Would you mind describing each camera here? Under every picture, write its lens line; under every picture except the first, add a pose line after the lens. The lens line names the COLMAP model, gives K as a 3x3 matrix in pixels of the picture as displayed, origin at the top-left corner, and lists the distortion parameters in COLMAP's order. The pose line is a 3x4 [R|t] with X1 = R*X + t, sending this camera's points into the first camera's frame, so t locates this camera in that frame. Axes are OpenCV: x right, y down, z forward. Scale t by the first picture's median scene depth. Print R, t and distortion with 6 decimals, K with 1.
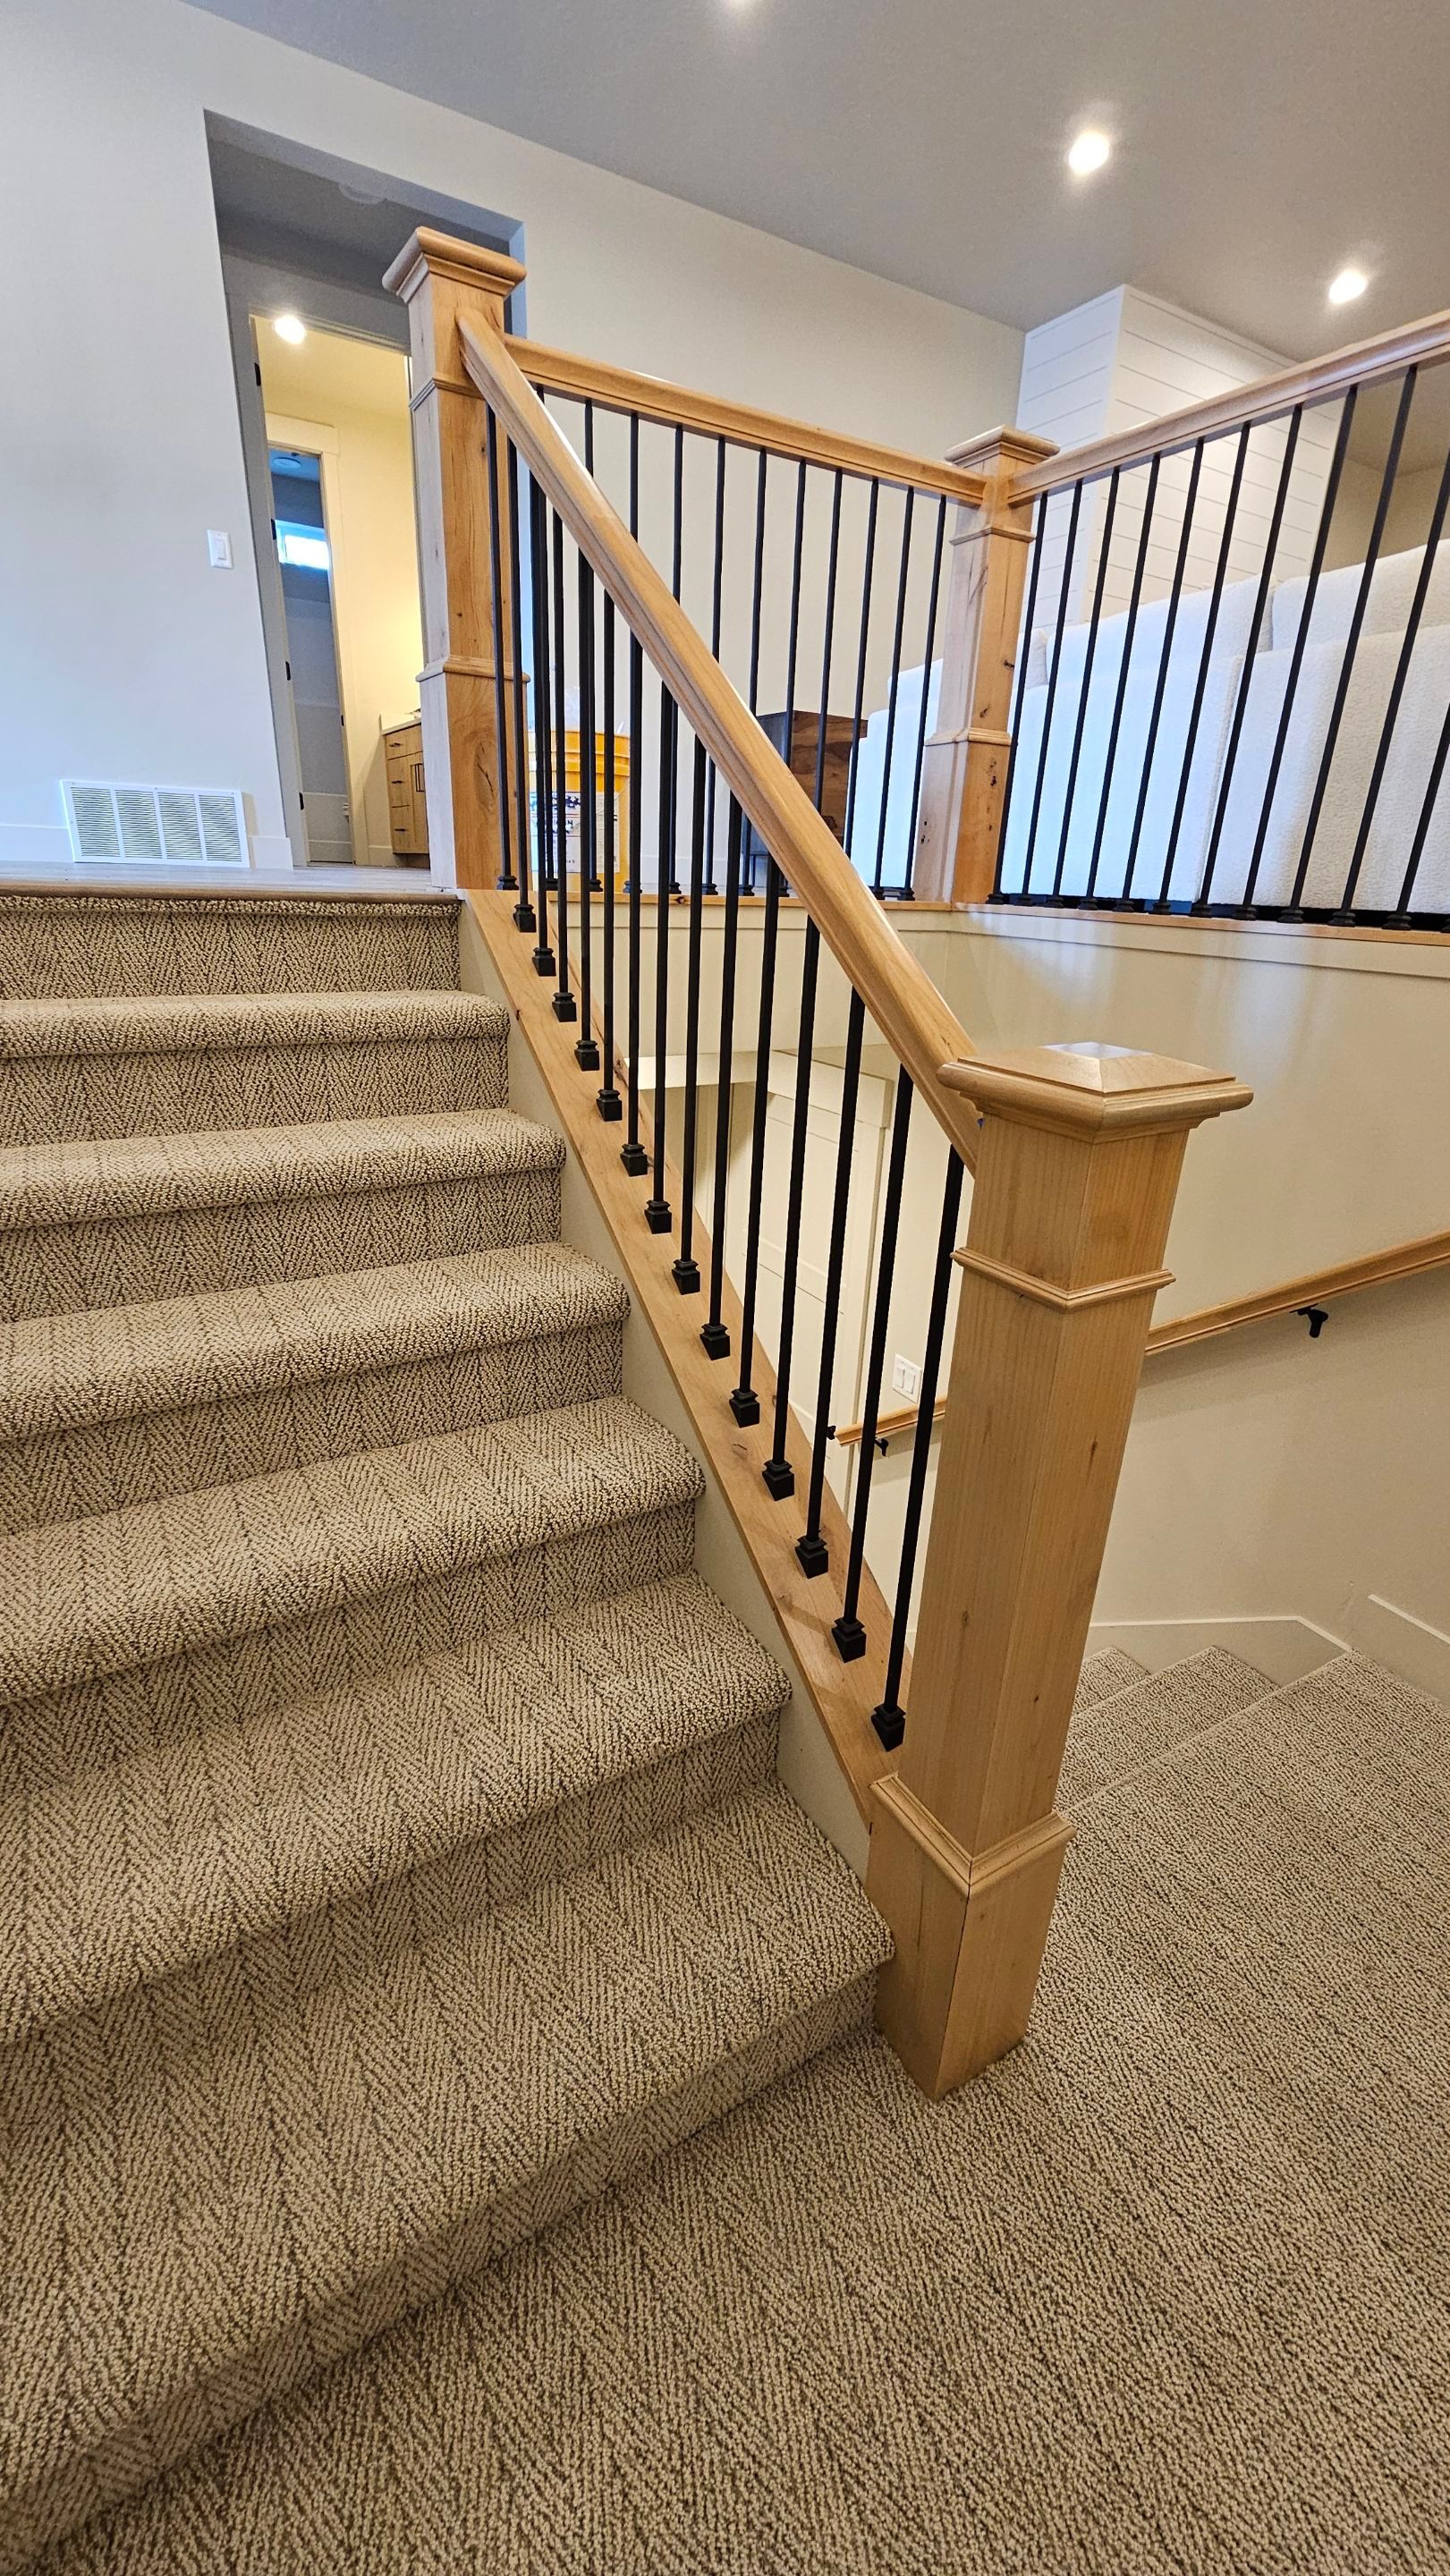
lens RADIAL K [[1053.9, 0, 721.3], [0, 1053.9, 1291.4], [0, 0, 1]] dist [-0.001820, 0.000375]
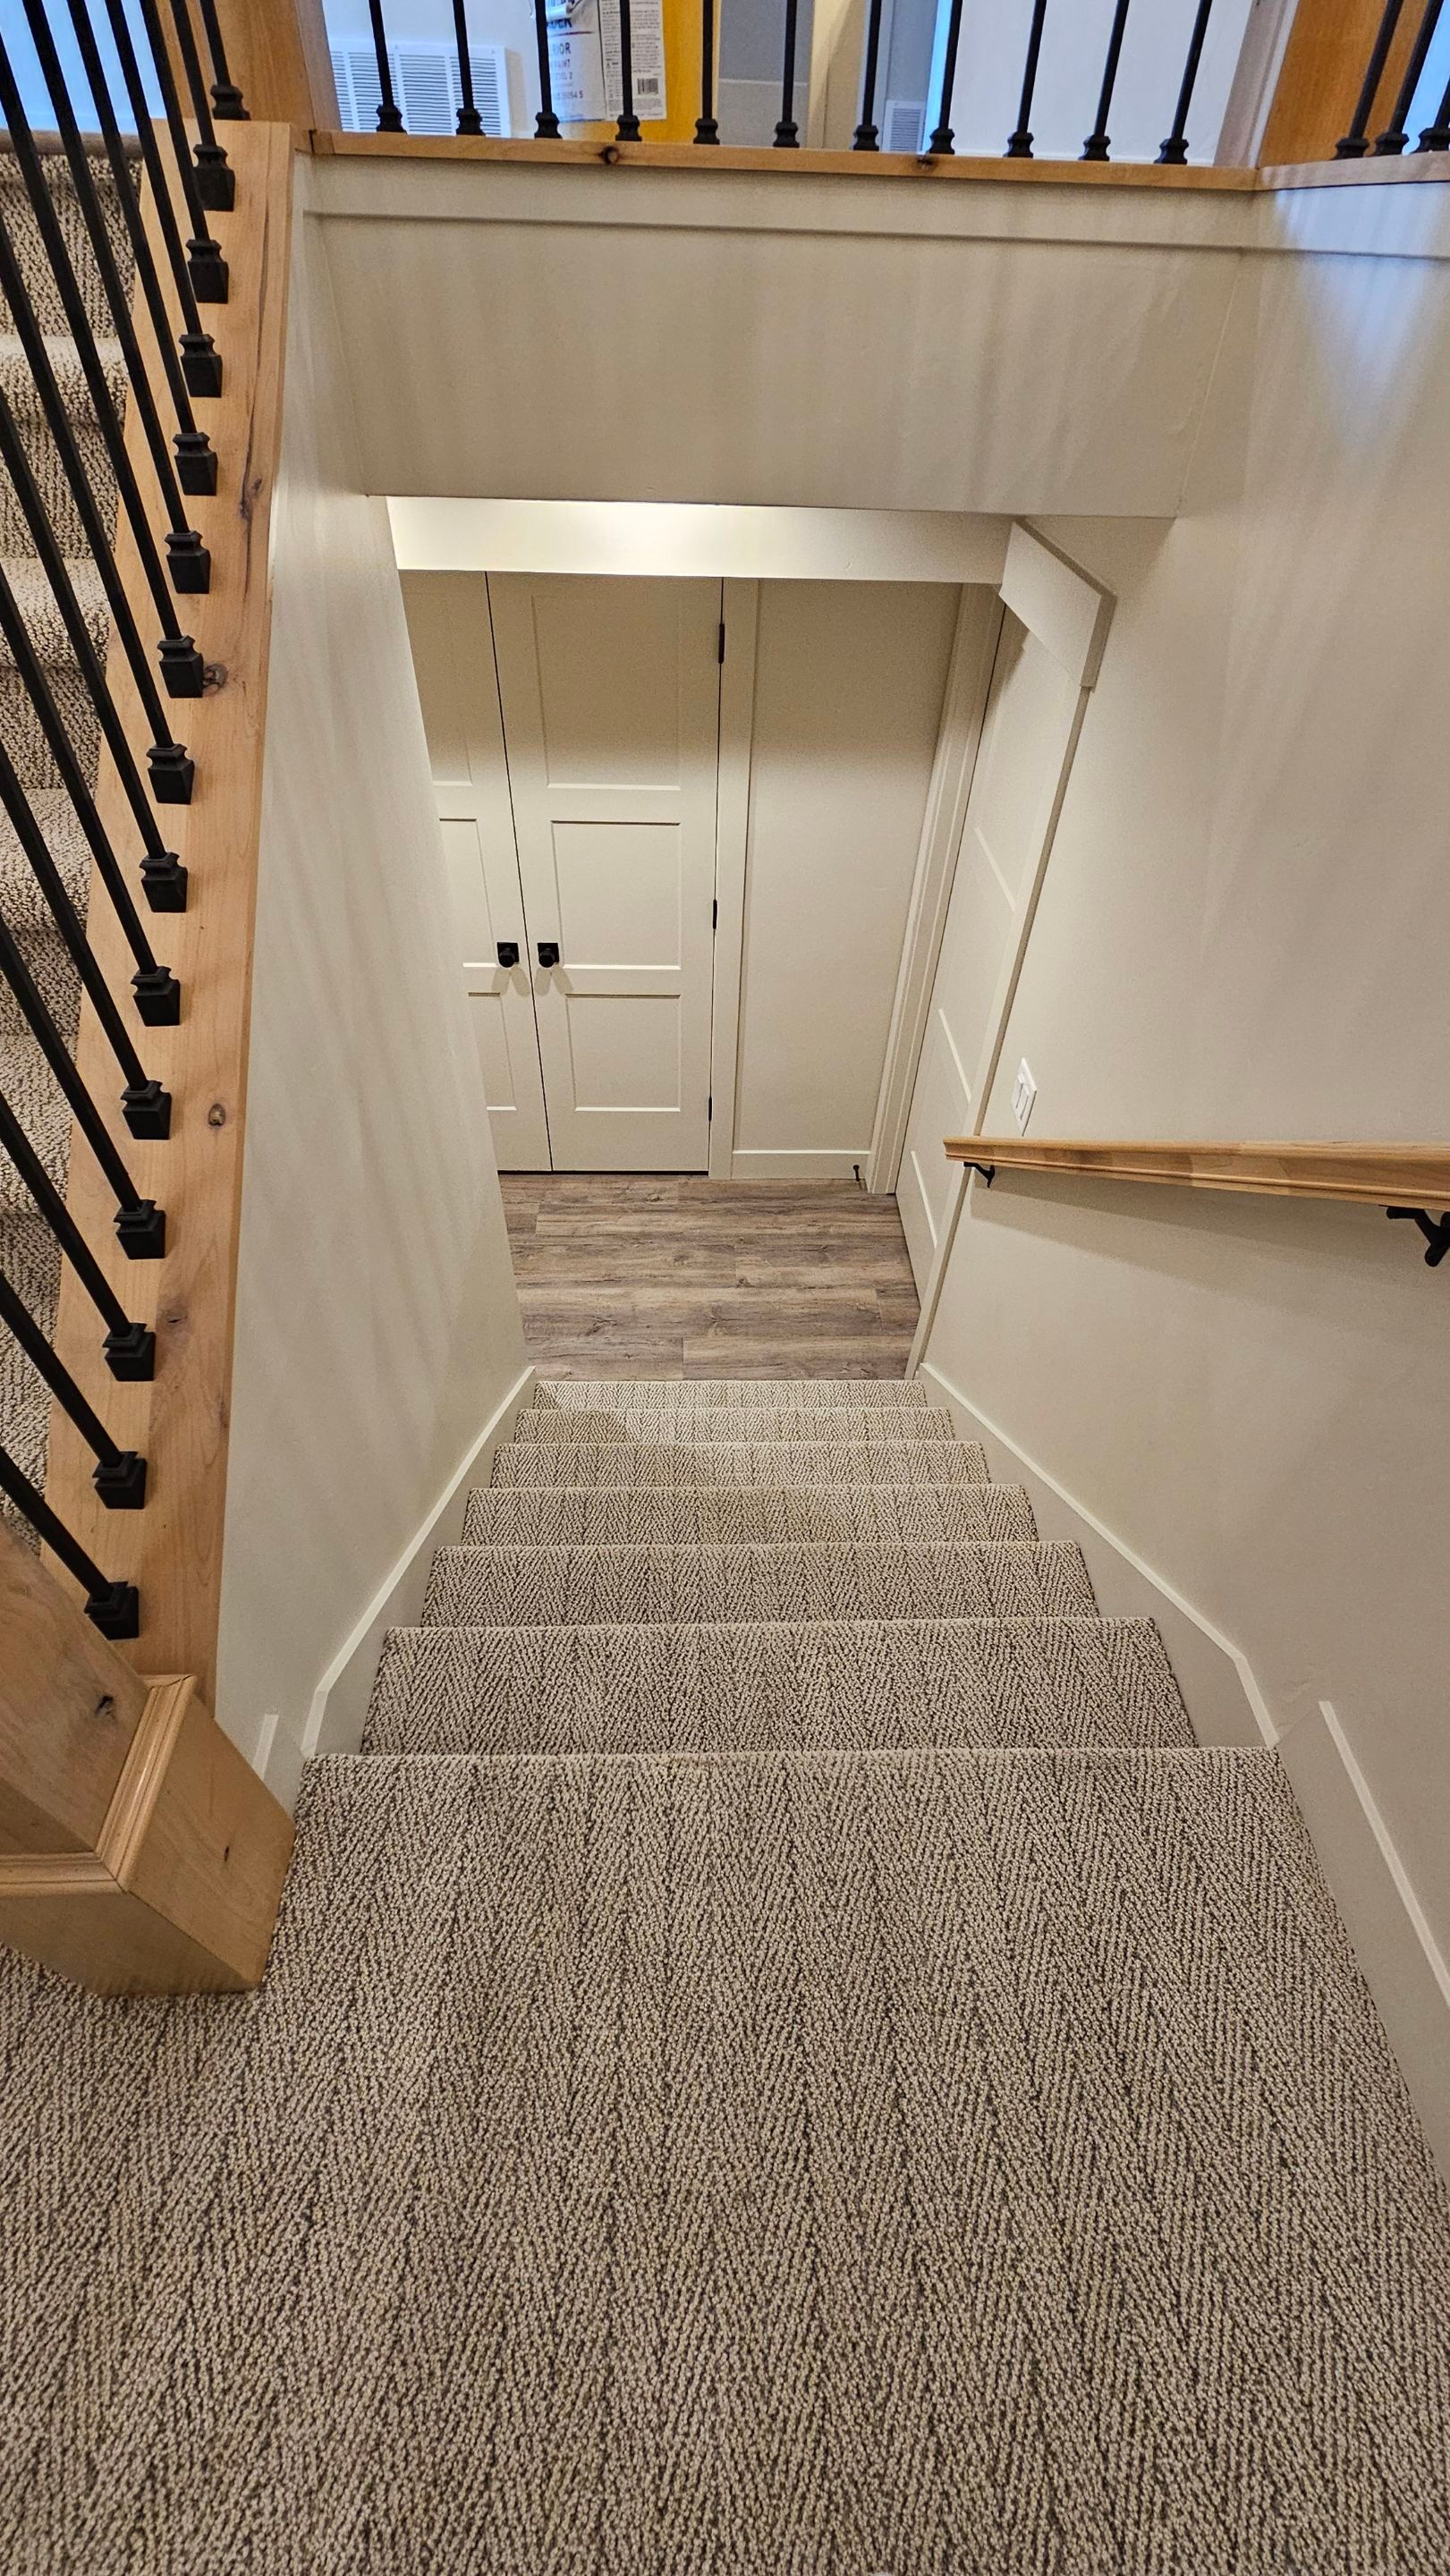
lens RADIAL K [[1053.9, 0, 724.8], [0, 1053.9, 1290.5], [0, 0, 1]] dist [-0.001820, 0.000375]
pose [[0.872604, 0.339362, -0.351278, 0.778432], [-0.176879, 0.889943, 0.420375, -0.164149], [0.455277, -0.304687, 0.836594, 0.746442]]
